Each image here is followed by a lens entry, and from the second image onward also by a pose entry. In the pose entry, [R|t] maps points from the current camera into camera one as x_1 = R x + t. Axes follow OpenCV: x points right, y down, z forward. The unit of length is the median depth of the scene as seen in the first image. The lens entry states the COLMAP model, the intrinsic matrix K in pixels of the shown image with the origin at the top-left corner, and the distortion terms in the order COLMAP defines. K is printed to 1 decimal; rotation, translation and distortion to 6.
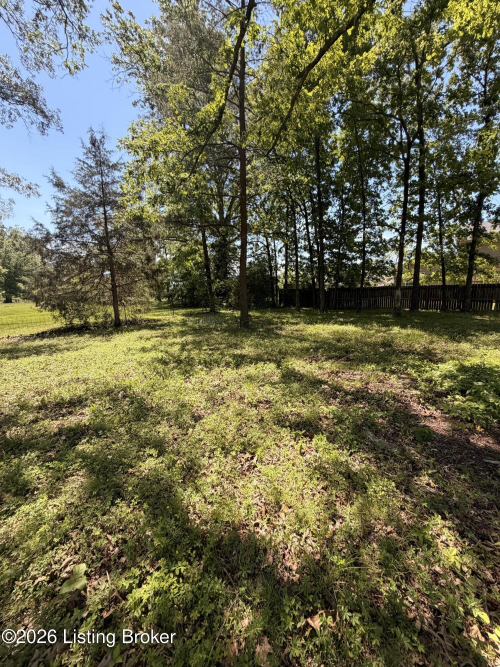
lens RADIAL K [[265.6, 0, 250.0], [0, 265.6, 333.5], [0, 0, 1]] dist [-0.001194, 0.000213]
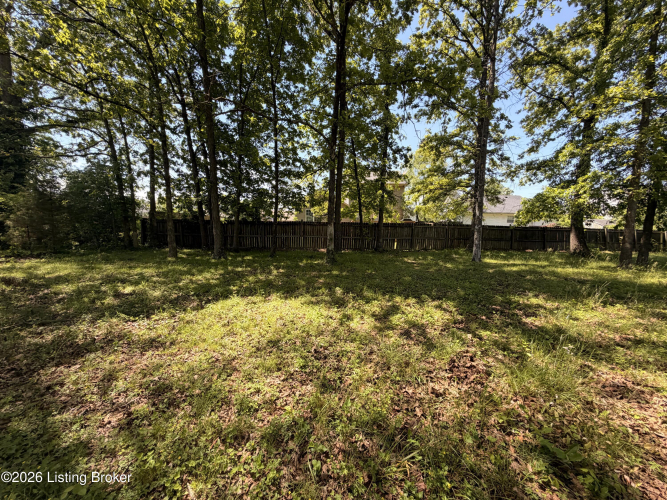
lens RADIAL K [[265.6, 0, 331.7], [0, 265.6, 250.8], [0, 0, 1]] dist [-0.001194, 0.000213]
pose [[0.749867, -0.027121, 0.661033, 0.041607], [0.065582, 0.997285, -0.033479, -0.046753], [-0.658330, 0.068457, 0.749610, 0.287084]]
